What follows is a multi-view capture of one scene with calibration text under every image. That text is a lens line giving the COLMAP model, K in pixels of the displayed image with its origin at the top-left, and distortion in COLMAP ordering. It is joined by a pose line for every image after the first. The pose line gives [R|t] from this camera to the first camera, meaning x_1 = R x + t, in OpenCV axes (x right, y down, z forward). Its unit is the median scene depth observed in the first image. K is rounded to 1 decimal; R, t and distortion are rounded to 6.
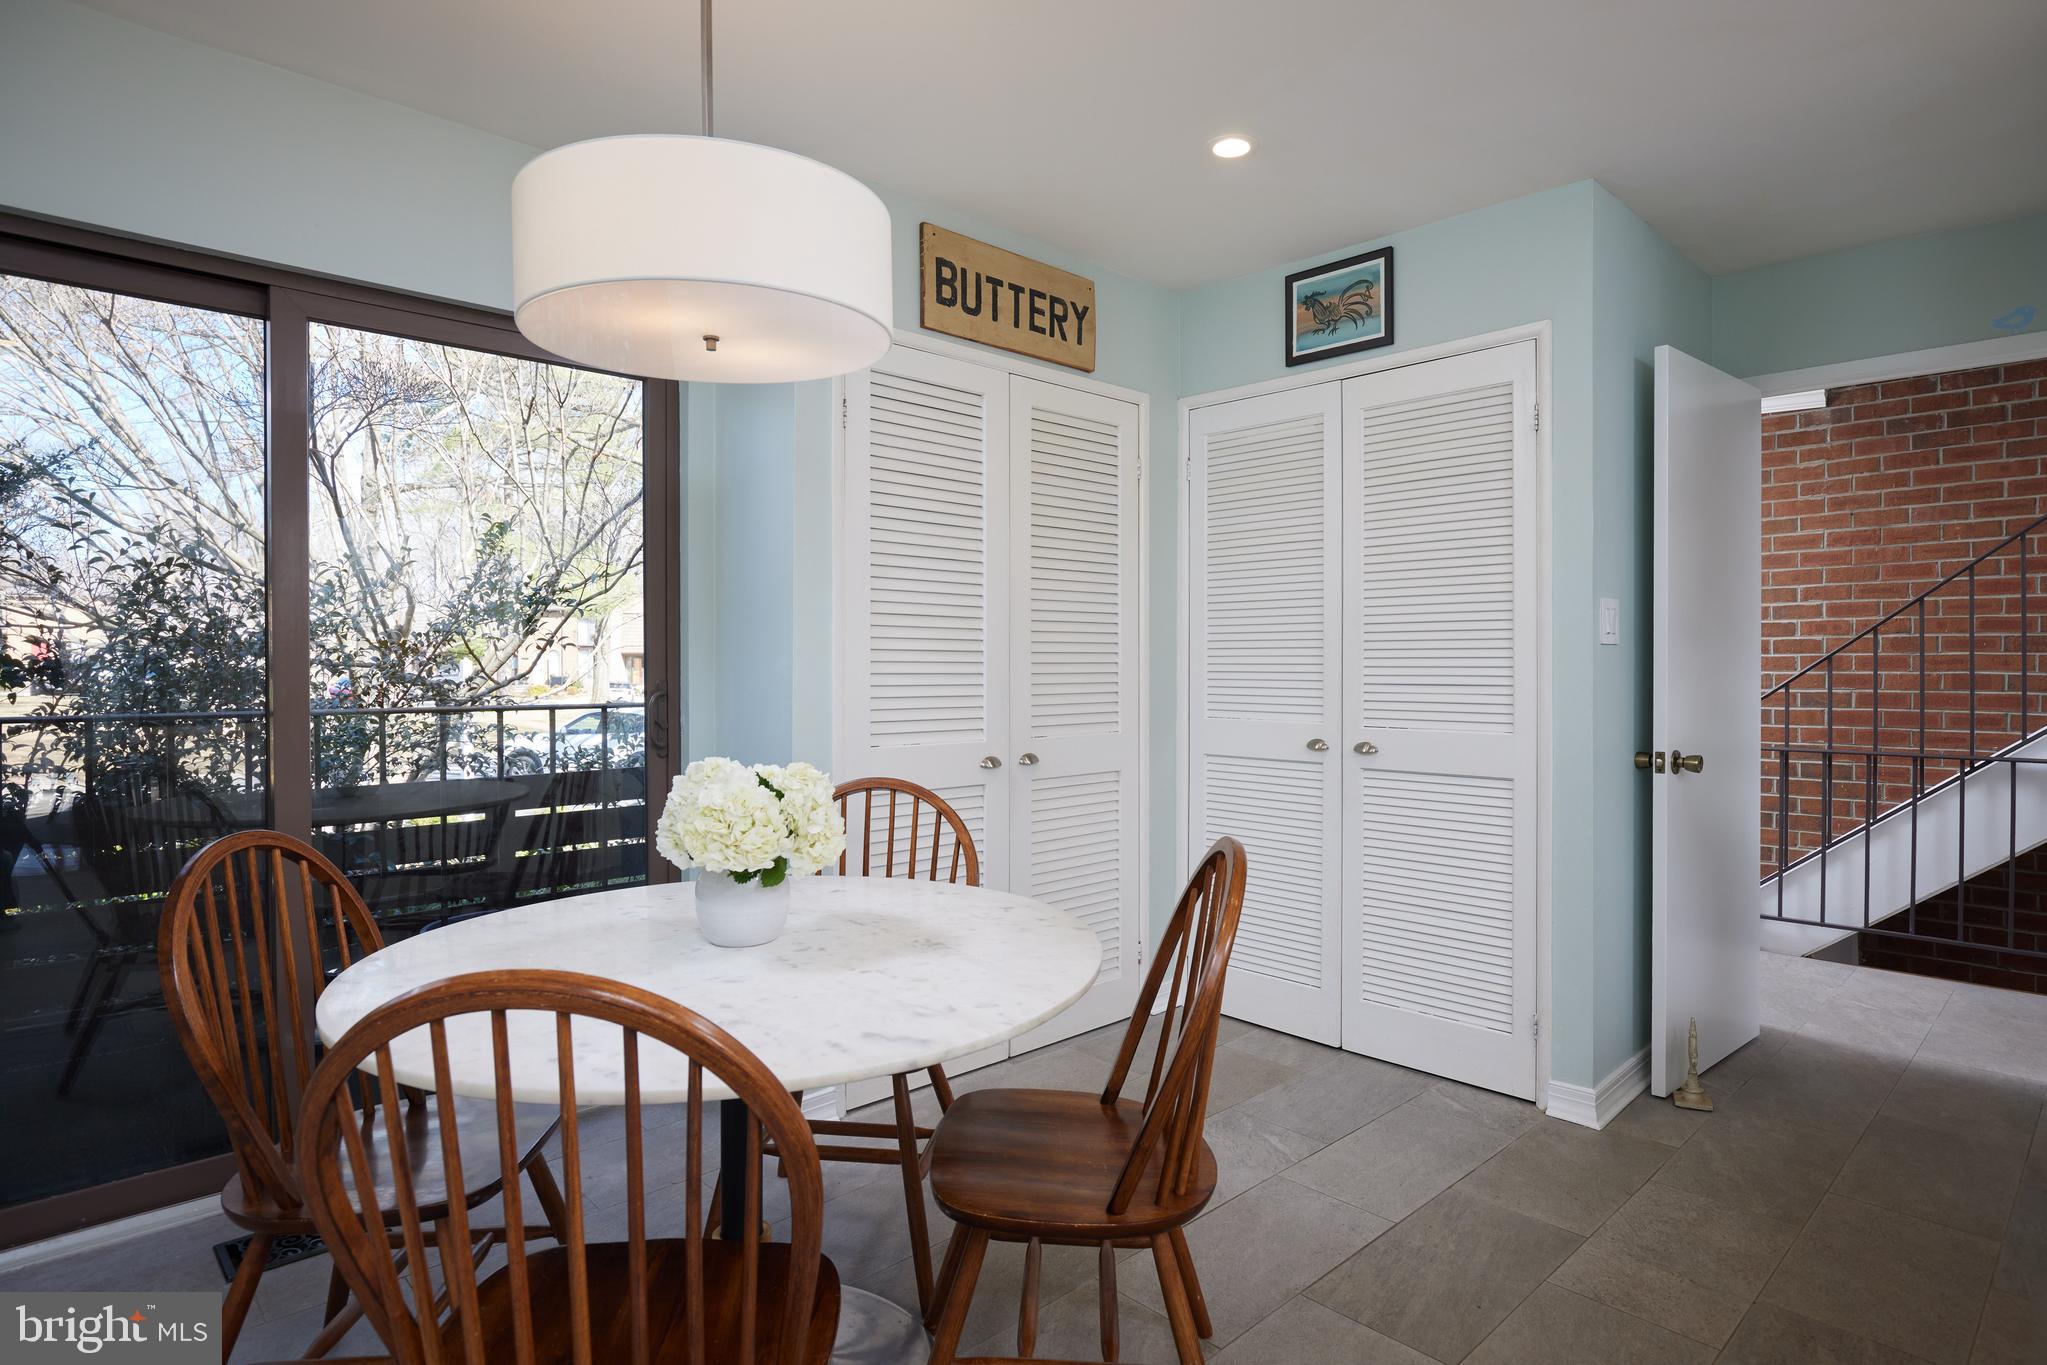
lens RADIAL K [[1100.5, 0, 1031.3], [0, 1100.5, 676.8], [0, 0, 1]] dist [-0.021958, 0.004800]
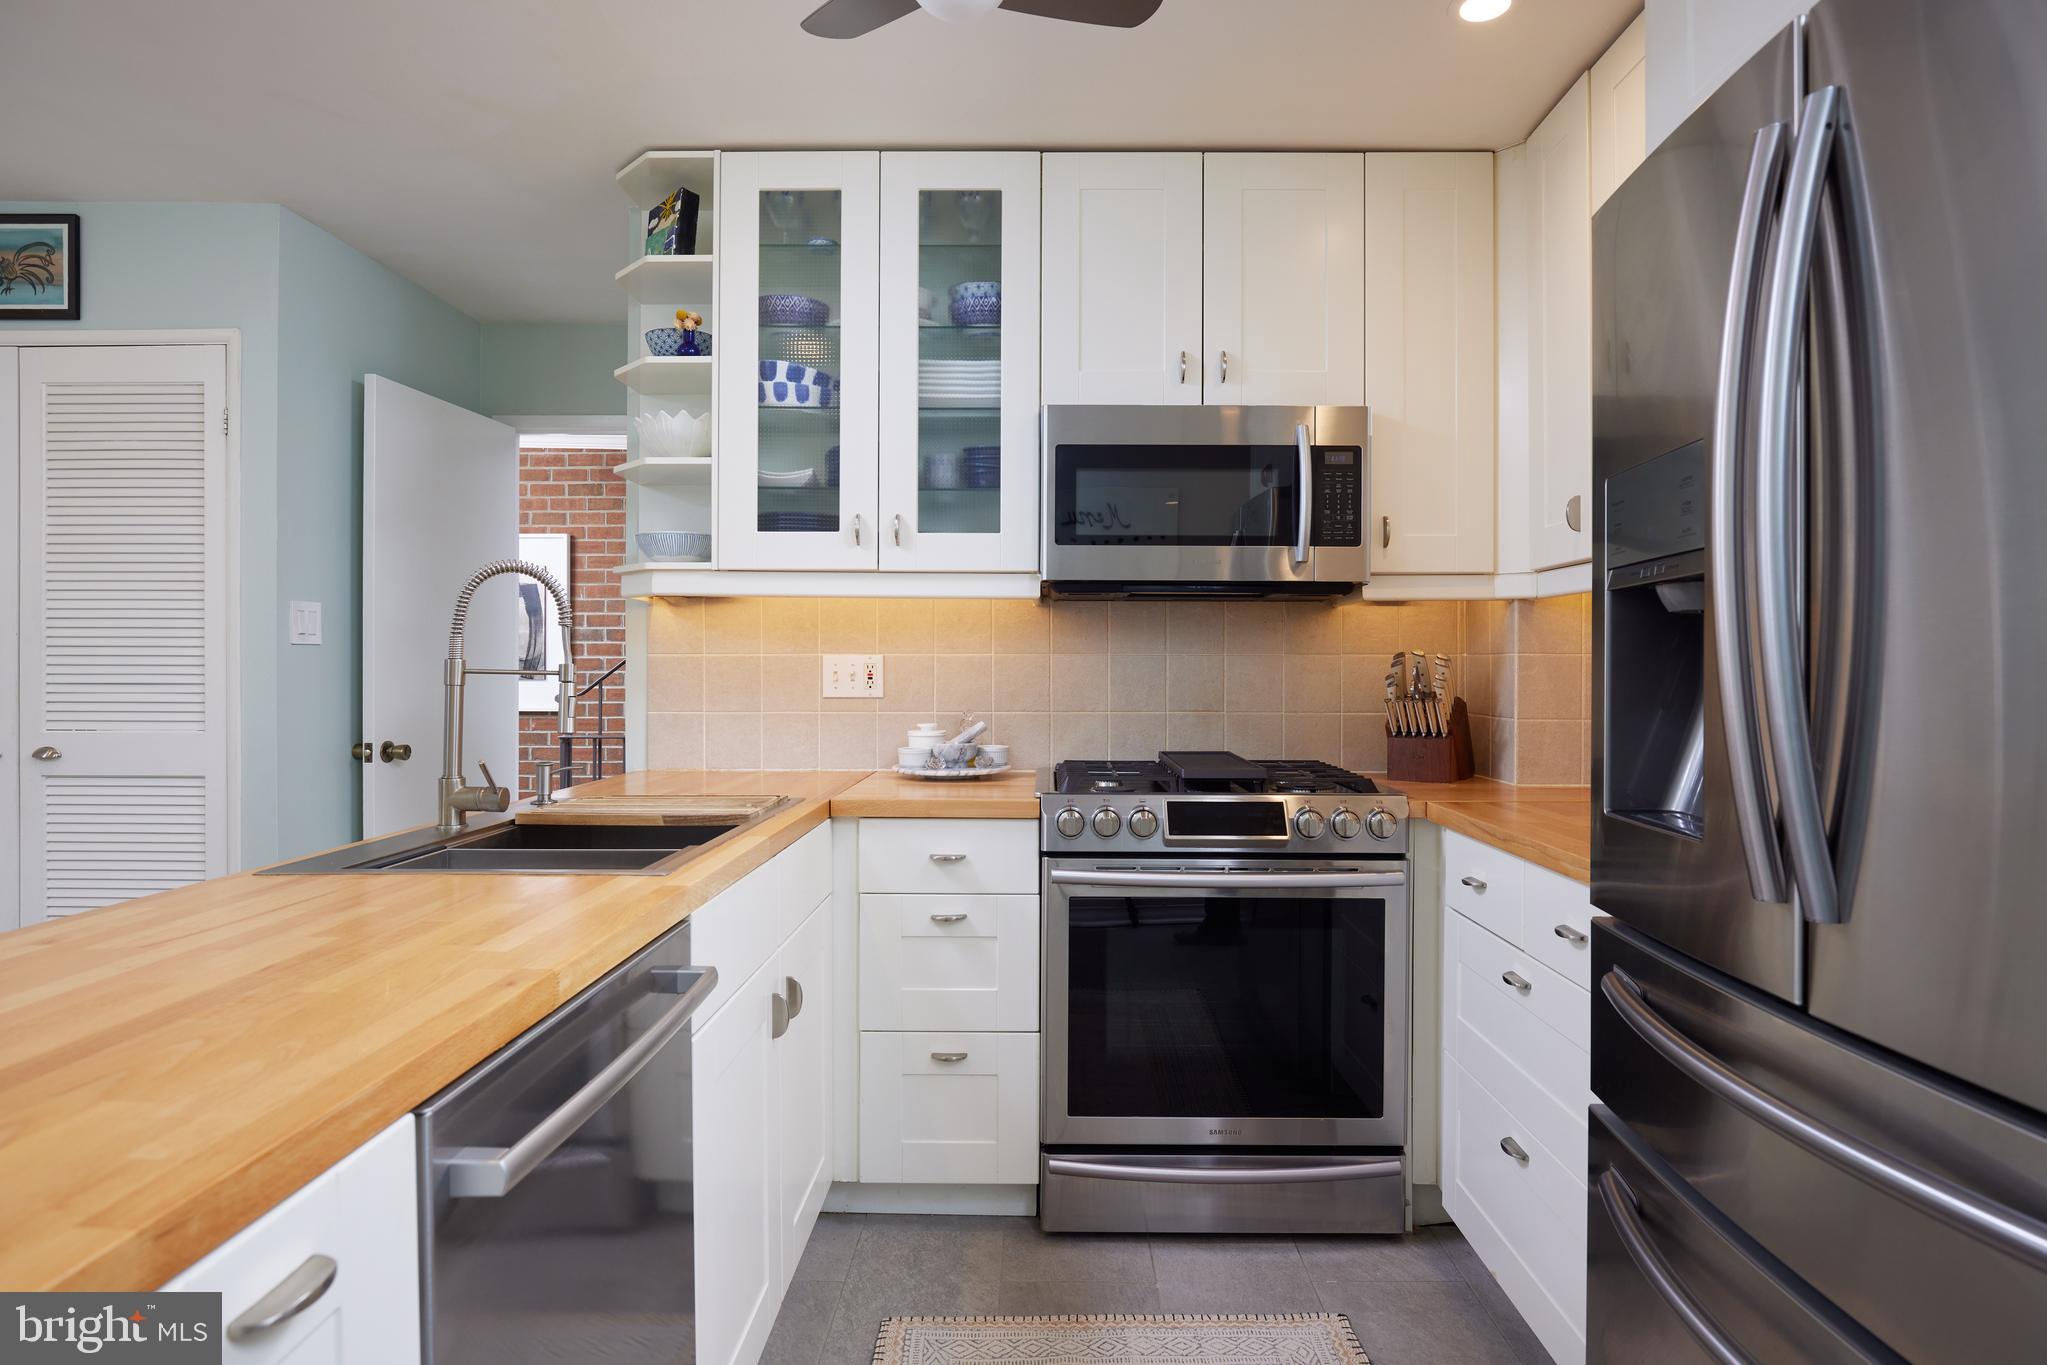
lens RADIAL K [[1100.5, 0, 1038.2], [0, 1100.5, 675.3], [0, 0, 1]] dist [-0.021958, 0.004800]
pose [[0.695066, -0.001519, 0.718944, 0.229732], [0.003761, 0.999992, -0.001523, 0.004243], [-0.718936, 0.003763, 0.695066, -0.224826]]
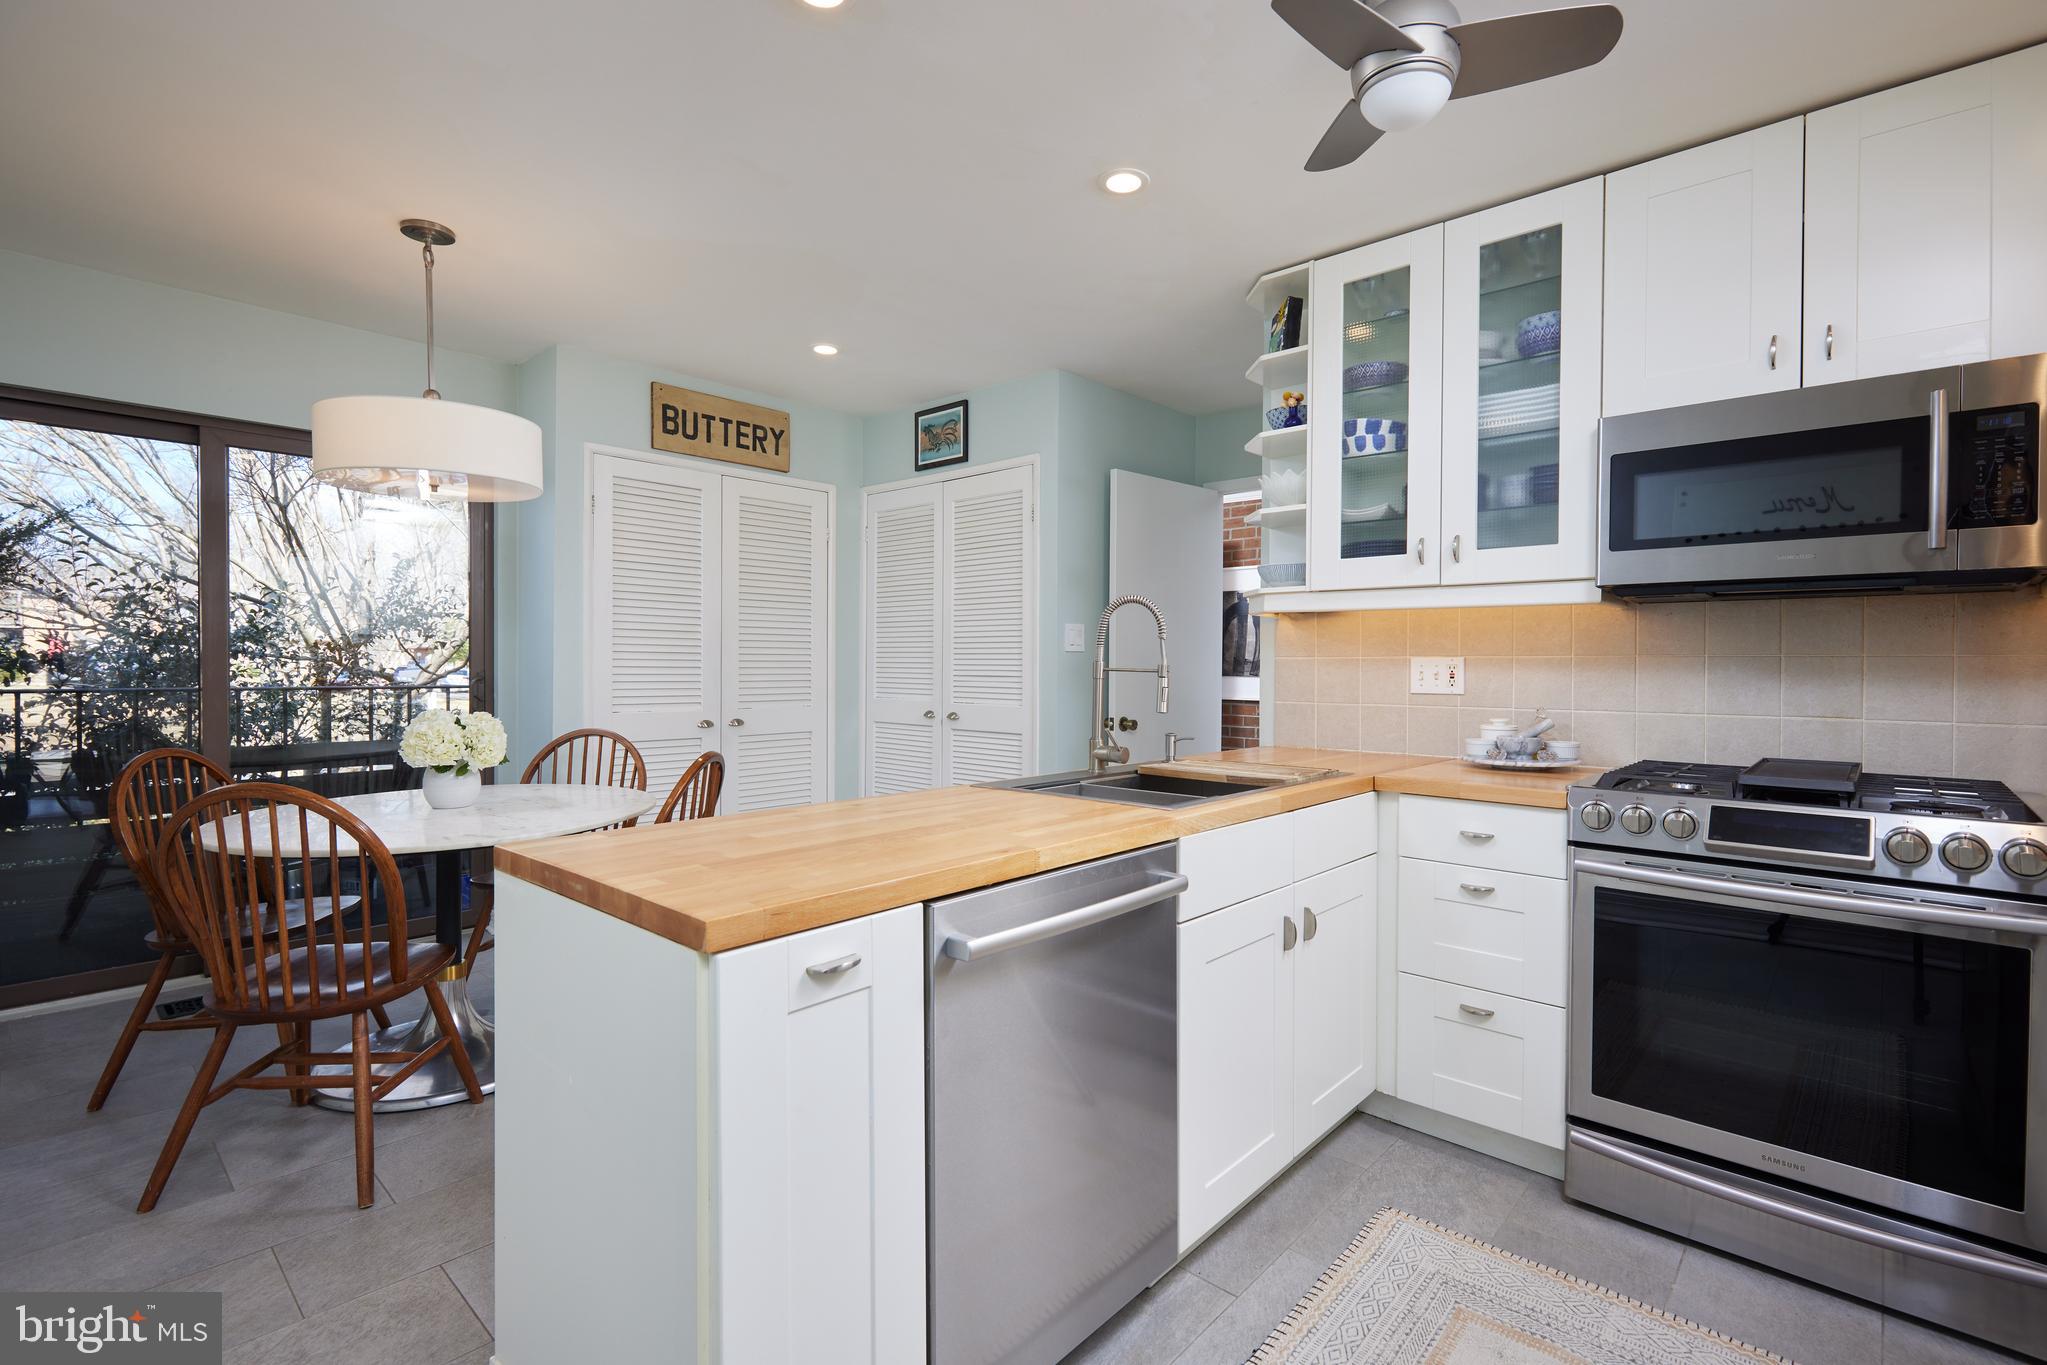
lens RADIAL K [[927.4, 0, 1029.8], [0, 927.4, 676.4], [0, 0, 1]] dist [-0.003862, 0.000570]
pose [[0.997431, 0.005438, 0.071424, 0.319581], [-0.005646, 0.999980, 0.002709, 0.003655], [-0.071408, -0.003106, 0.997442, -0.341017]]
